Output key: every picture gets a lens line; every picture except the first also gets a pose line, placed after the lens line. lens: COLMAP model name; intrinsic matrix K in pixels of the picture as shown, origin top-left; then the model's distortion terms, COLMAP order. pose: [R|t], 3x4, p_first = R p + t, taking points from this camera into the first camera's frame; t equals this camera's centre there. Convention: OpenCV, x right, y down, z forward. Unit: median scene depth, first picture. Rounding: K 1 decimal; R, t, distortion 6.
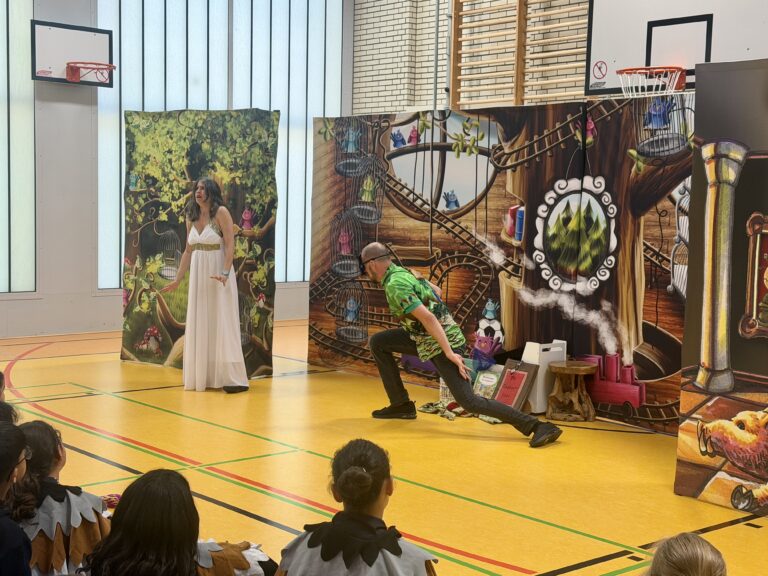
lens RADIAL K [[1162.0, 0, 383.5], [0, 1162.0, 290.9], [0, 0, 1]] dist [0.117285, 0.000000]
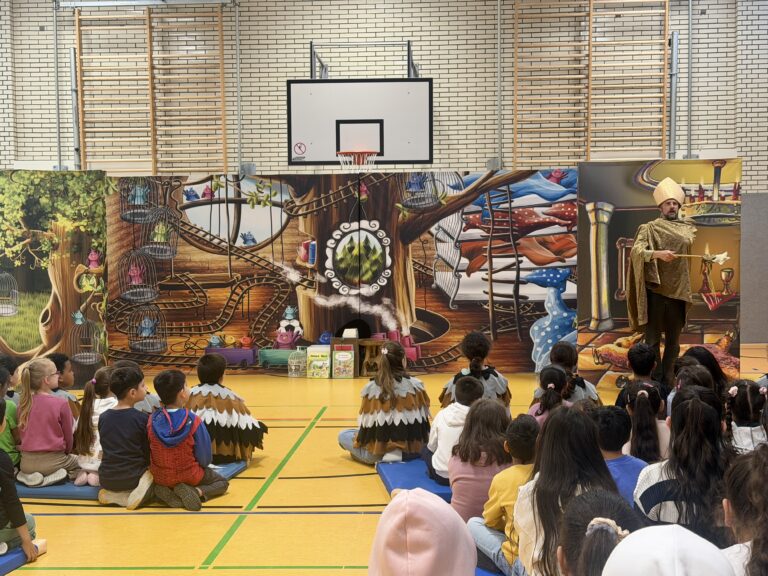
lens RADIAL K [[1082.8, 0, 404.2], [0, 1082.8, 275.5], [0, 0, 1]] dist [0.125072, 0.000000]
pose [[0.694132, -0.057678, 0.717533, -0.774721], [0.085029, 0.996376, -0.002164, -0.015167], [-0.714808, 0.062514, 0.696521, -0.045830]]
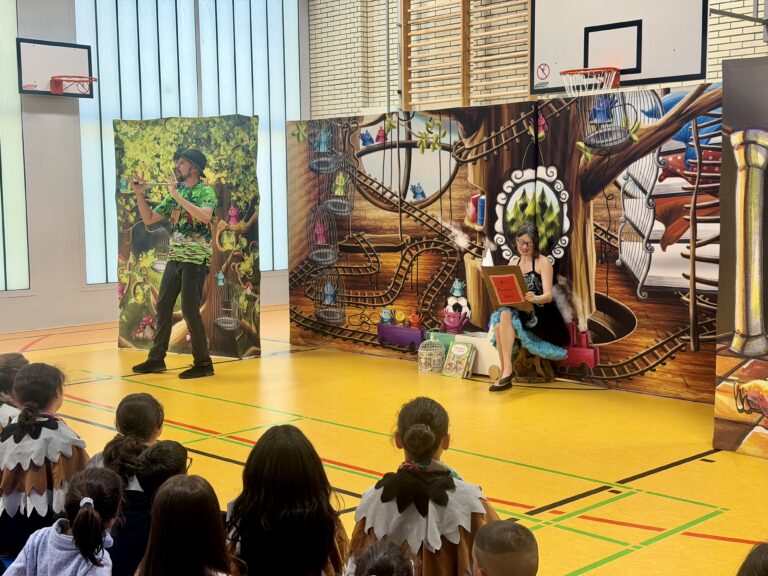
lens RADIAL K [[1082.8, 0, 387.1], [0, 1082.8, 290.9], [0, 0, 1]] dist [0.125072, 0.000000]
pose [[0.997302, -0.039867, 0.061633, -0.040505], [0.039099, 0.999142, 0.013624, 0.001875], [-0.062124, -0.011177, 0.998006, -0.041582]]
